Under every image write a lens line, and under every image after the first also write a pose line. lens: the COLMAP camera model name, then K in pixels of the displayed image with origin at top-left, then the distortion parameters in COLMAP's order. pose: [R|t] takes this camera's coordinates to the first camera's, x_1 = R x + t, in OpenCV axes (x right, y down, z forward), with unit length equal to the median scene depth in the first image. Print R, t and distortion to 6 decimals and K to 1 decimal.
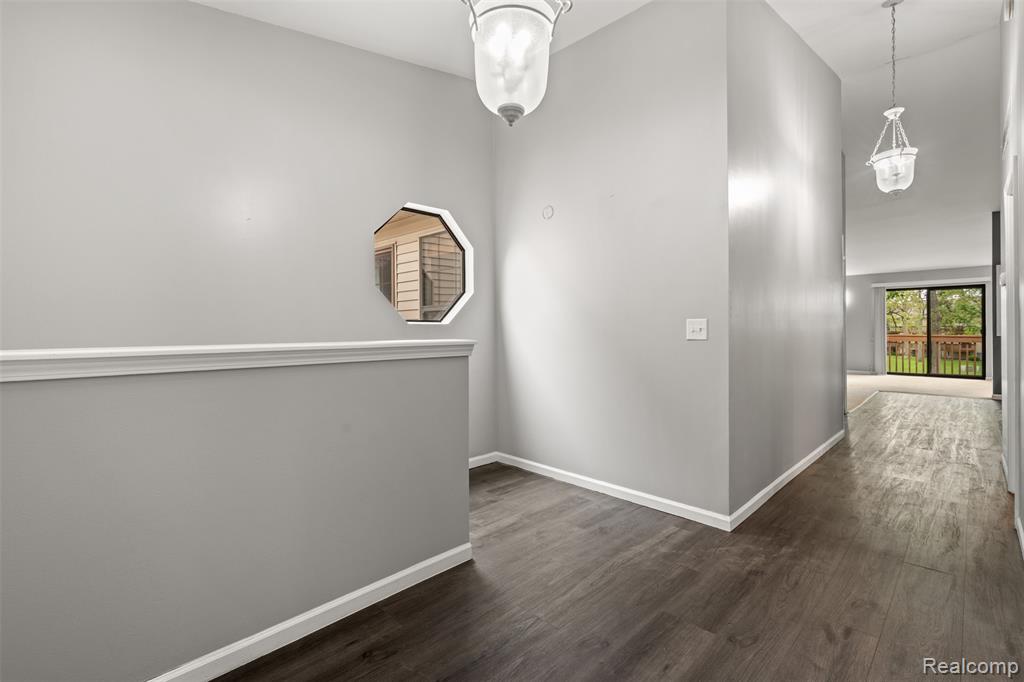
lens RADIAL K [[461.1, 0, 512.0], [0, 461.1, 341.0], [0, 0, 1]] dist [-0.002447, -0.000049]
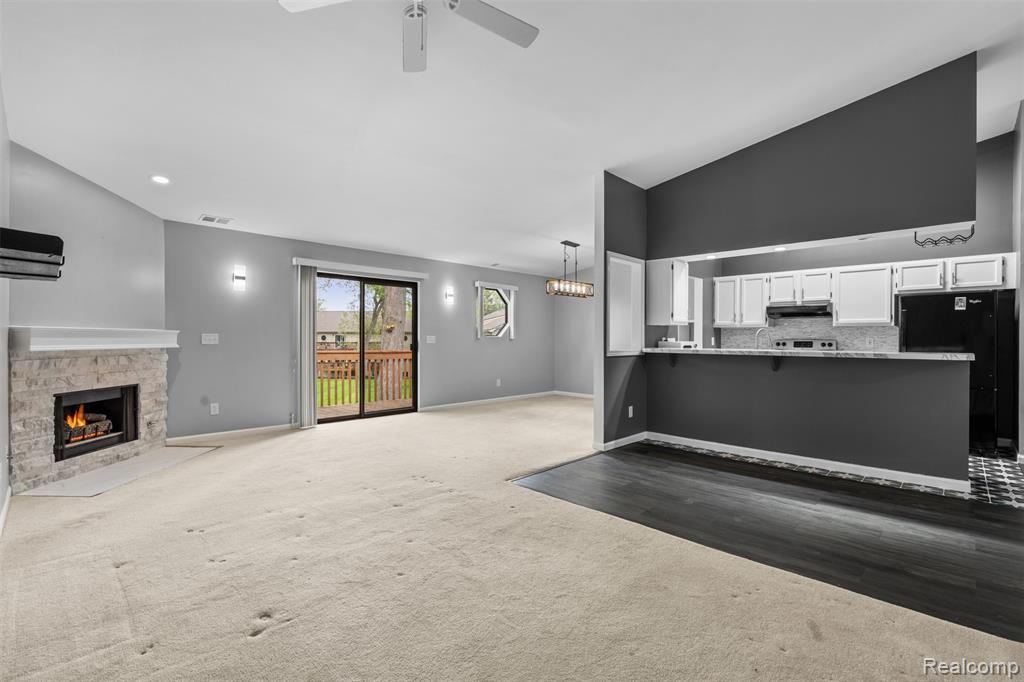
lens RADIAL K [[461.1, 0, 512.0], [0, 461.1, 341.0], [0, 0, 1]] dist [-0.002447, -0.000049]
pose [[-0.001099, -0.000224, 0.999999, 0.256898], [0.018294, 0.999833, 0.000245, -0.024217], [-0.999832, 0.018295, -0.001095, 0.764924]]
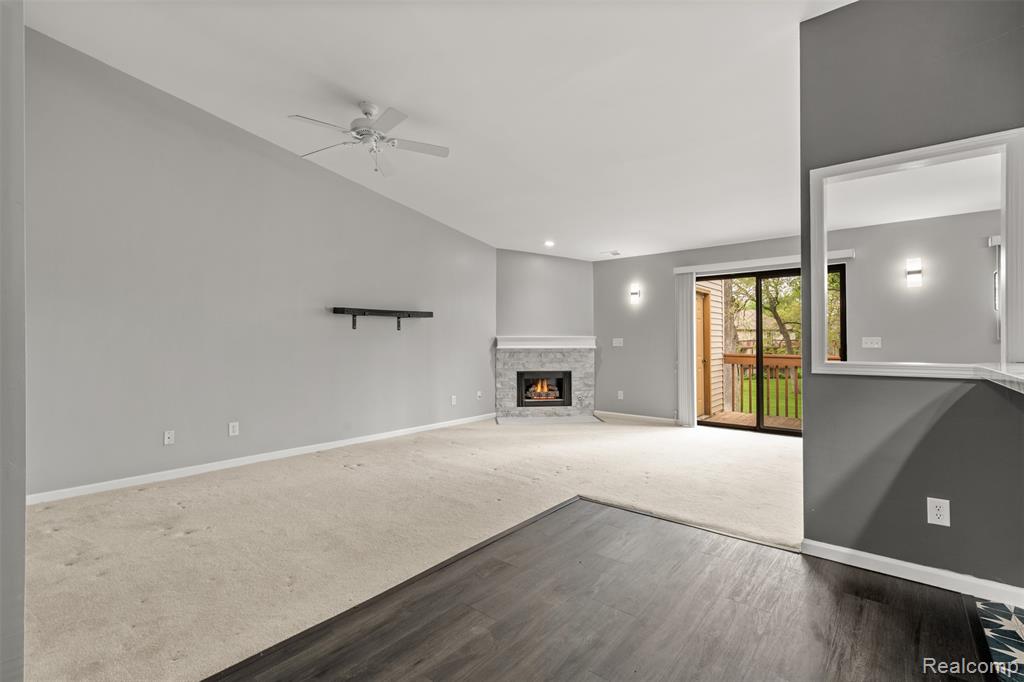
lens RADIAL K [[461.1, 0, 512.0], [0, 461.1, 341.0], [0, 0, 1]] dist [-0.002447, -0.000049]
pose [[0.996564, 0.004009, 0.082729, 0.538627], [-0.001825, 0.999648, -0.026455, -0.016481], [-0.082806, 0.026213, 0.996221, 0.449050]]
